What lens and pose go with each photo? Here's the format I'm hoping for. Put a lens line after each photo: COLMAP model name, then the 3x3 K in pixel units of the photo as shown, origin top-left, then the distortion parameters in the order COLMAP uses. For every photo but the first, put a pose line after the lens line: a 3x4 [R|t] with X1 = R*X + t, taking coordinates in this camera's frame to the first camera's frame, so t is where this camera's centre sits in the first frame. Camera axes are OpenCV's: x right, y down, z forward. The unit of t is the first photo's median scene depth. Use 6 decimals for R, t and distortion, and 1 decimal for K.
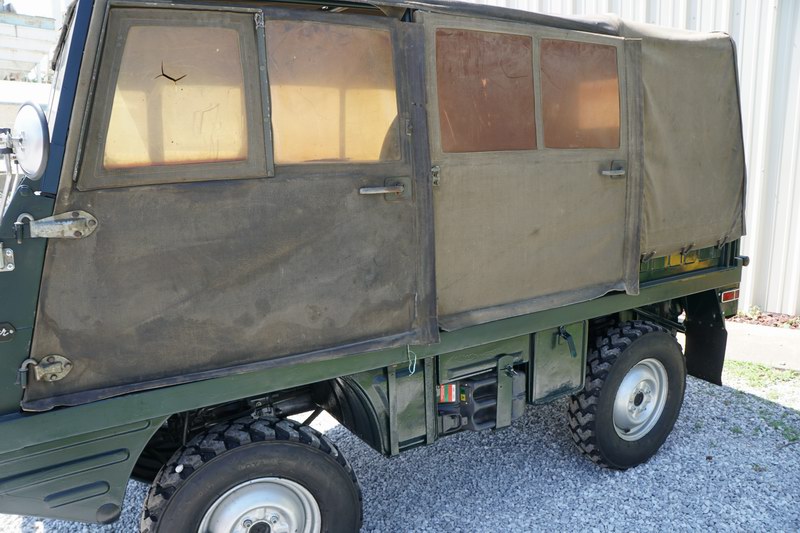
lens RADIAL K [[626.4, 0, 400.0], [0, 626.4, 266.5], [0, 0, 1]] dist [-0.132135, 0.101746]
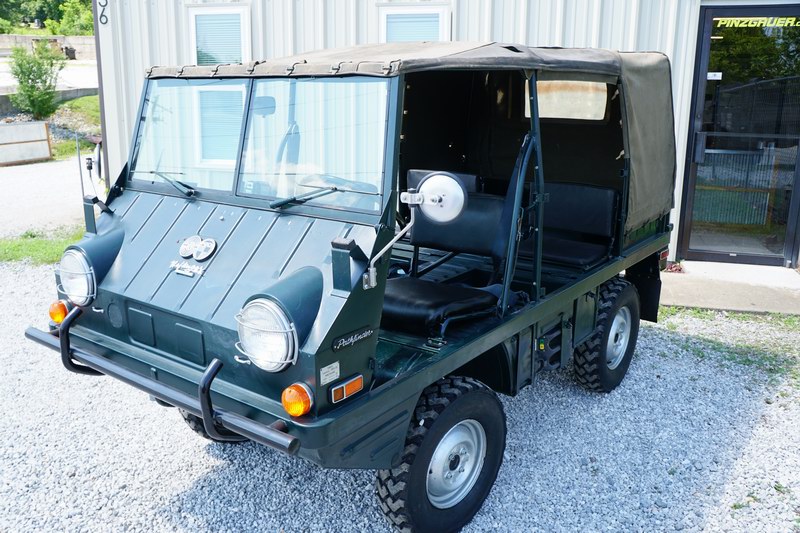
lens RADIAL K [[704.8, 0, 400.0], [0, 704.8, 266.5], [0, 0, 1]] dist [-0.117275, 0.142069]
pose [[0.939157, -0.069860, 0.336310, -0.547742], [0.044152, 0.995529, 0.083499, -0.083751], [-0.340640, -0.063570, 0.938042, -0.245032]]
